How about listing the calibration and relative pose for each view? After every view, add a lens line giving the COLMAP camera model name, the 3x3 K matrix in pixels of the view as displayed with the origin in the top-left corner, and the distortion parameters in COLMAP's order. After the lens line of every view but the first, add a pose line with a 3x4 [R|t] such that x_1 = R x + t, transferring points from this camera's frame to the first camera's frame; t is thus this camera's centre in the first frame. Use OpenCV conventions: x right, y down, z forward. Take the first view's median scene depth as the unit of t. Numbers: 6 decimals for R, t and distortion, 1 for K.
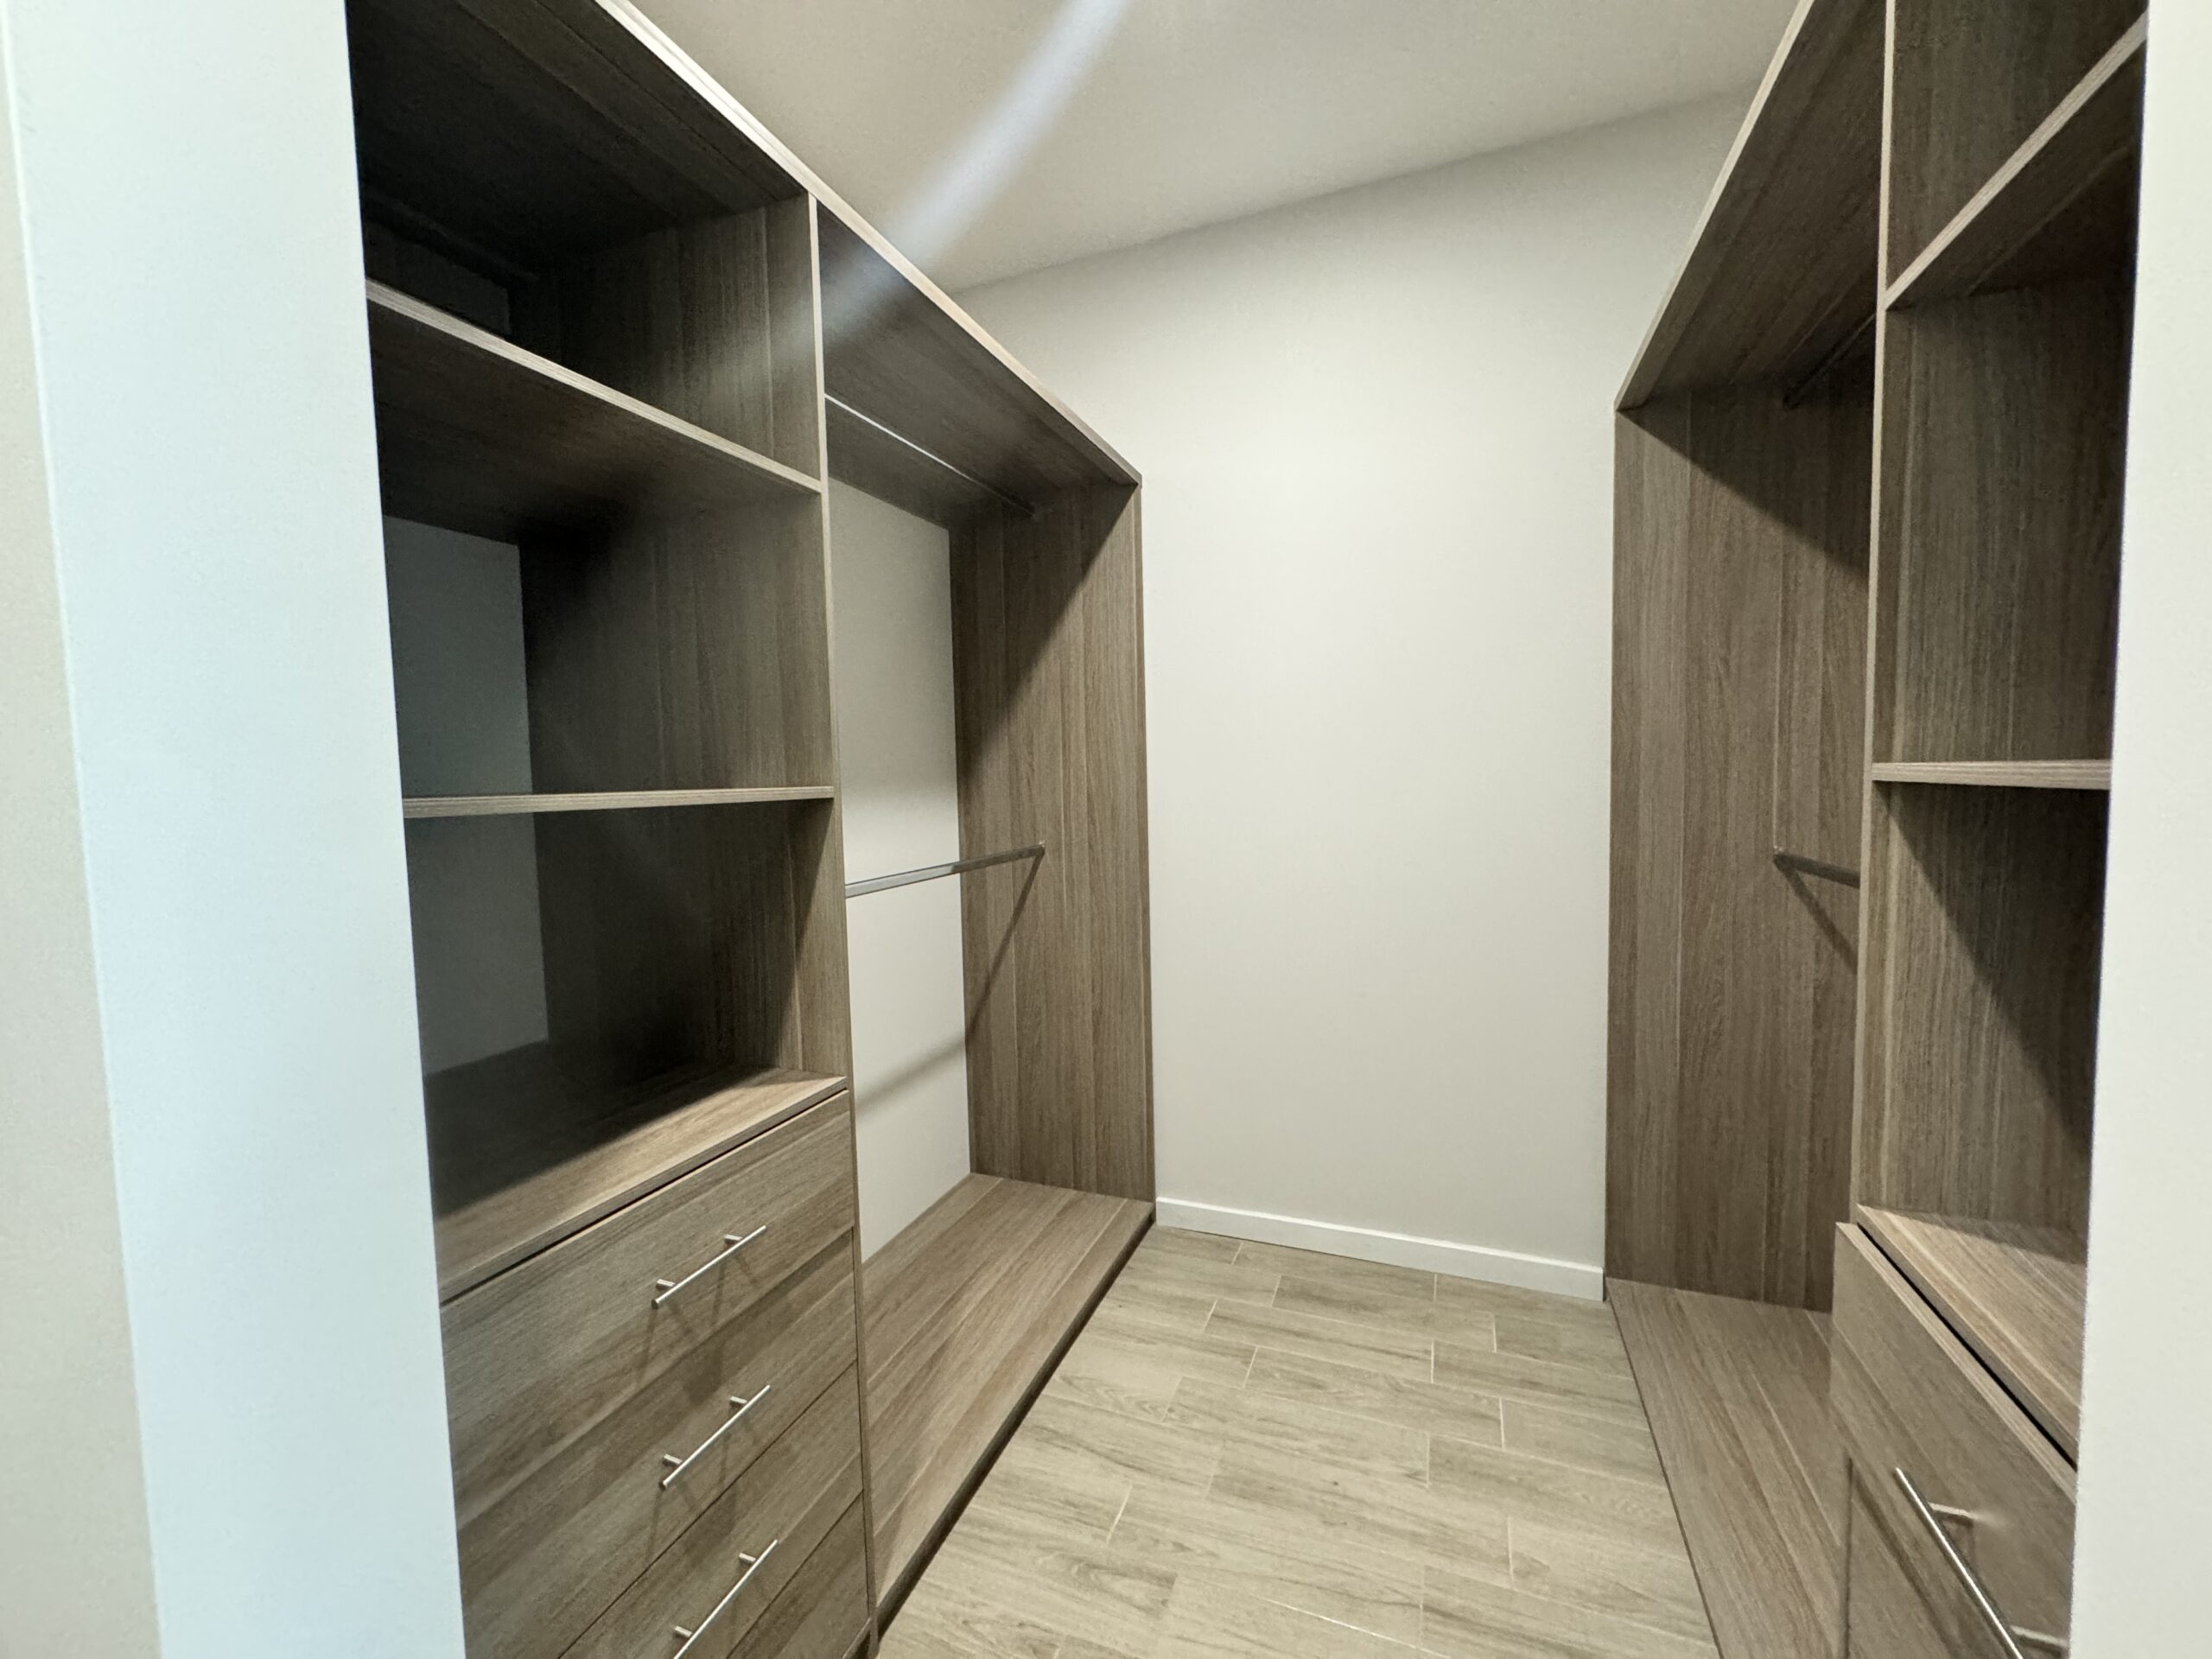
lens RADIAL K [[878.6, 0, 1106.0], [0, 878.6, 826.9], [0, 0, 1]] dist [-0.004656, 0.000942]
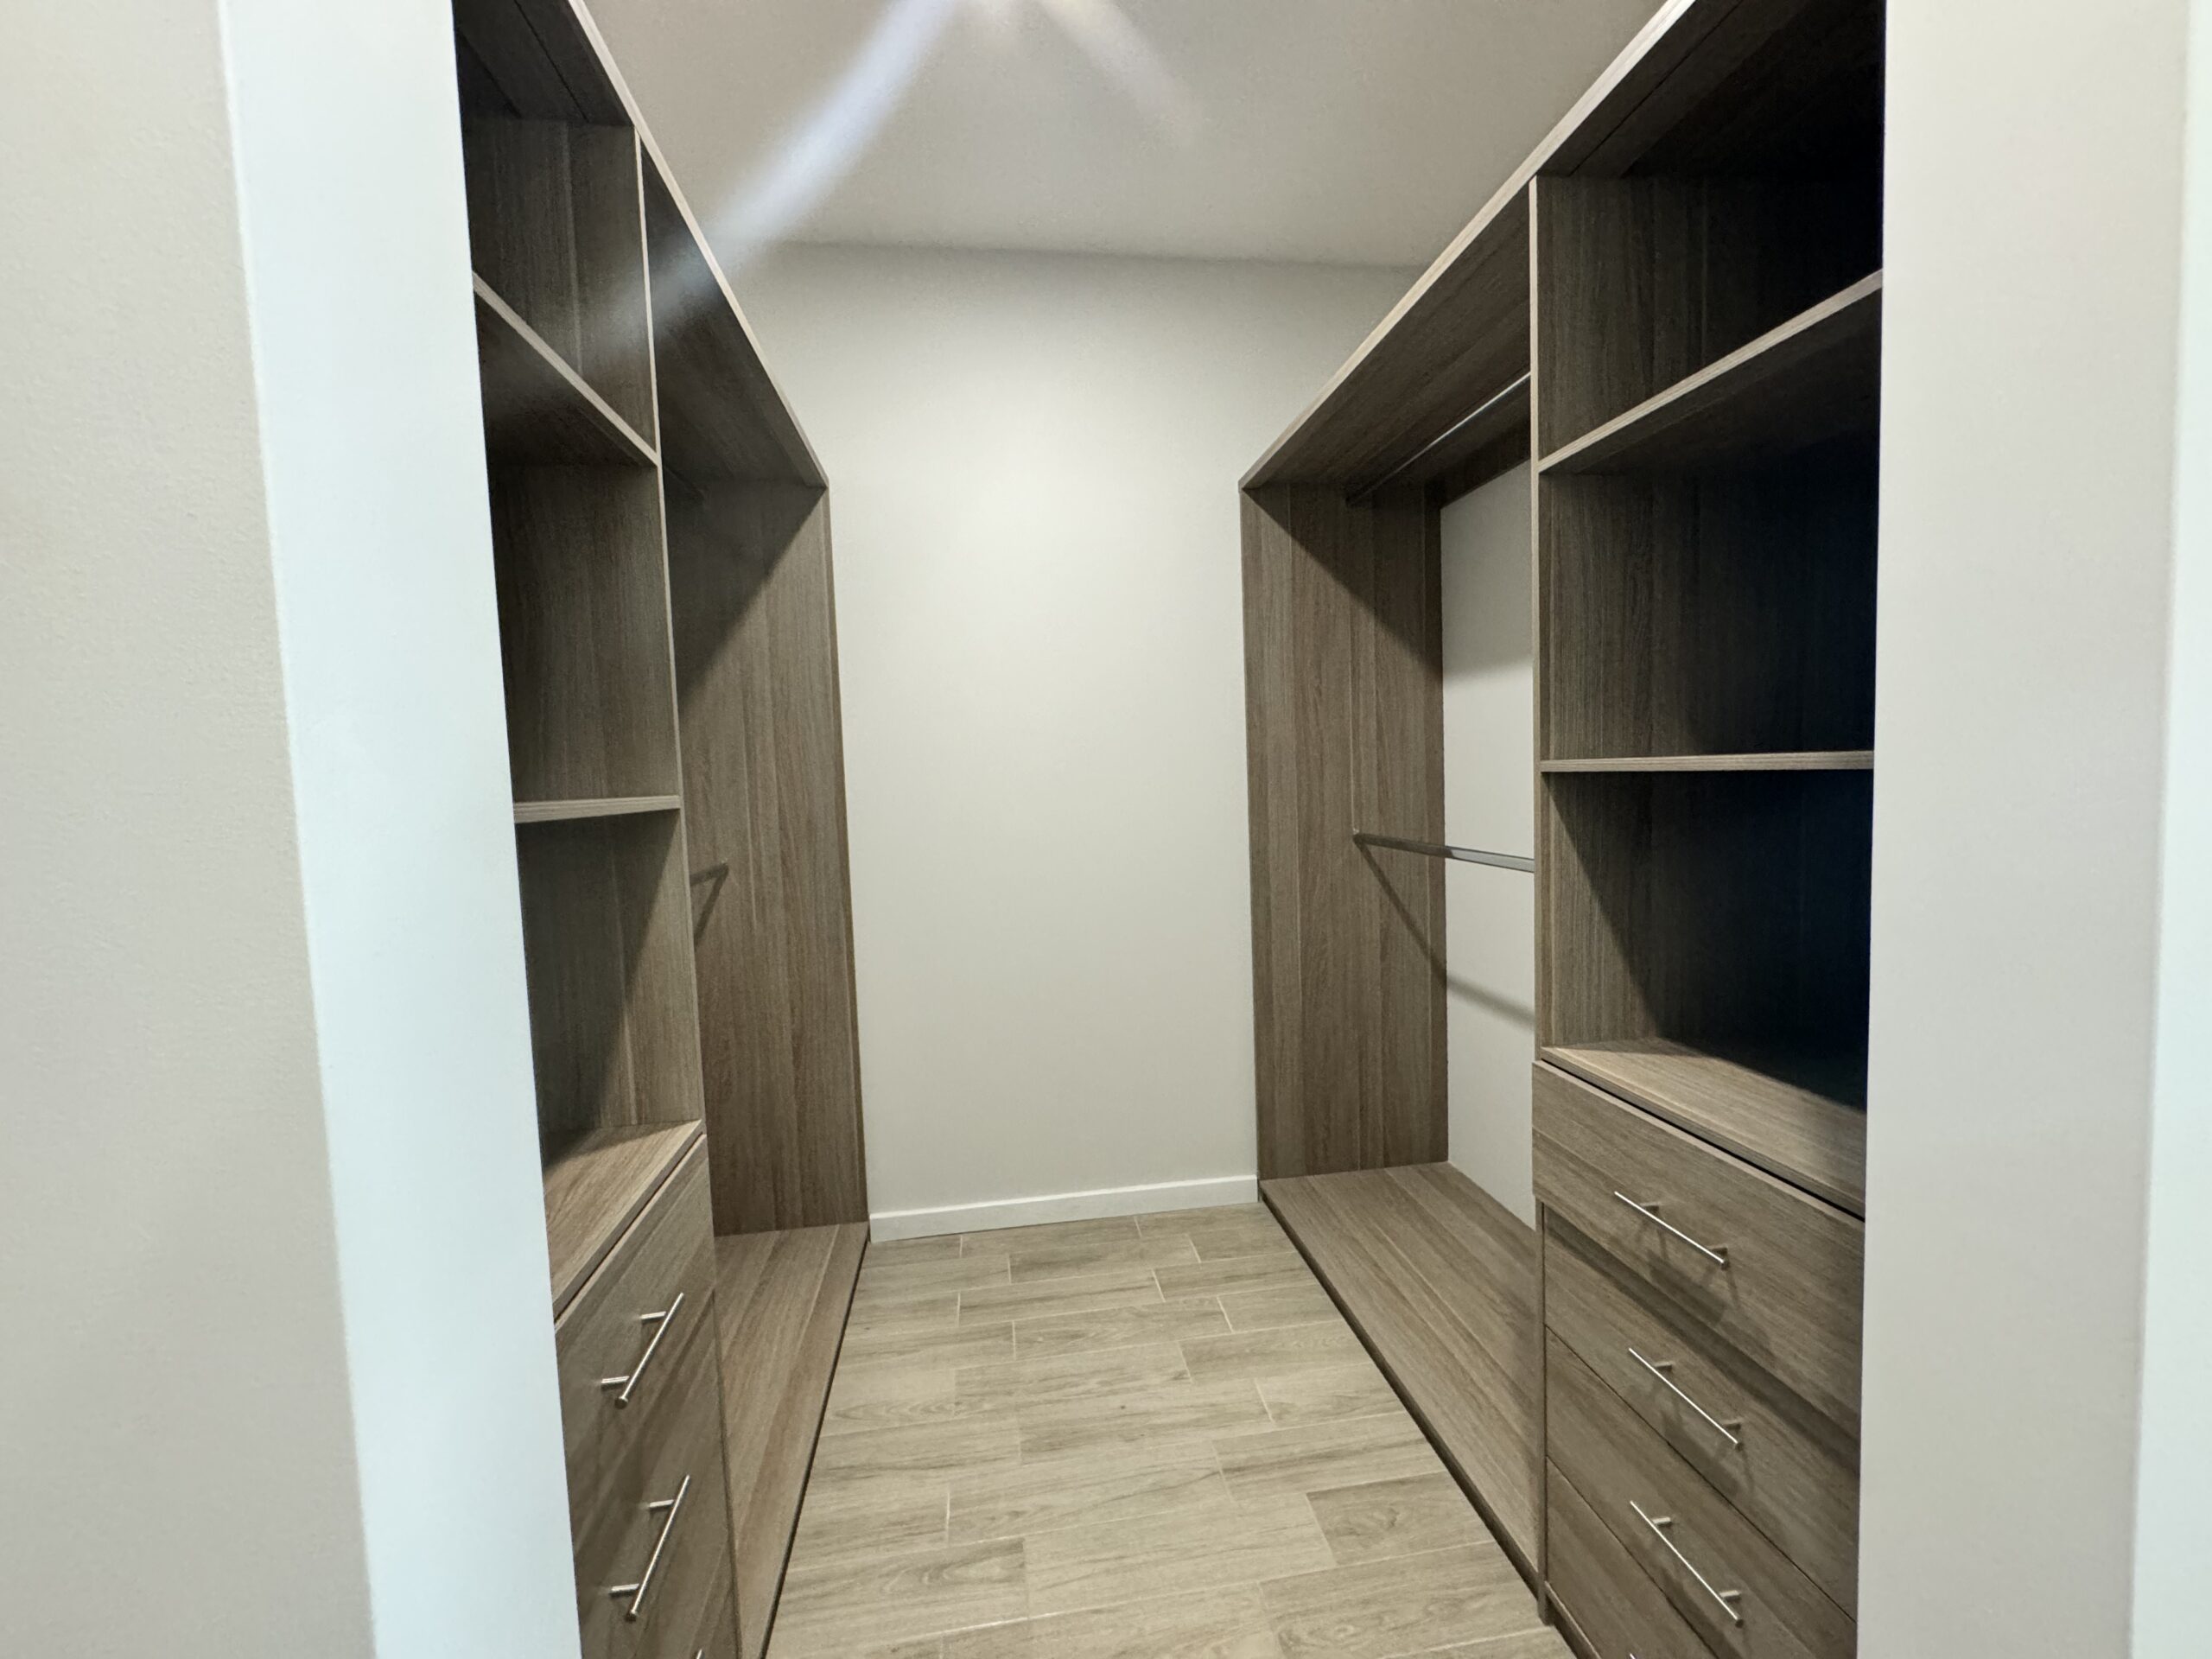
lens RADIAL K [[878.6, 0, 1103.2], [0, 878.6, 827.0], [0, 0, 1]] dist [-0.004656, 0.000942]
pose [[0.871617, -0.039702, 0.488577, -0.230907], [0.047404, 0.998870, -0.003400, 0.005508], [-0.487890, 0.026124, 0.872514, 0.007778]]
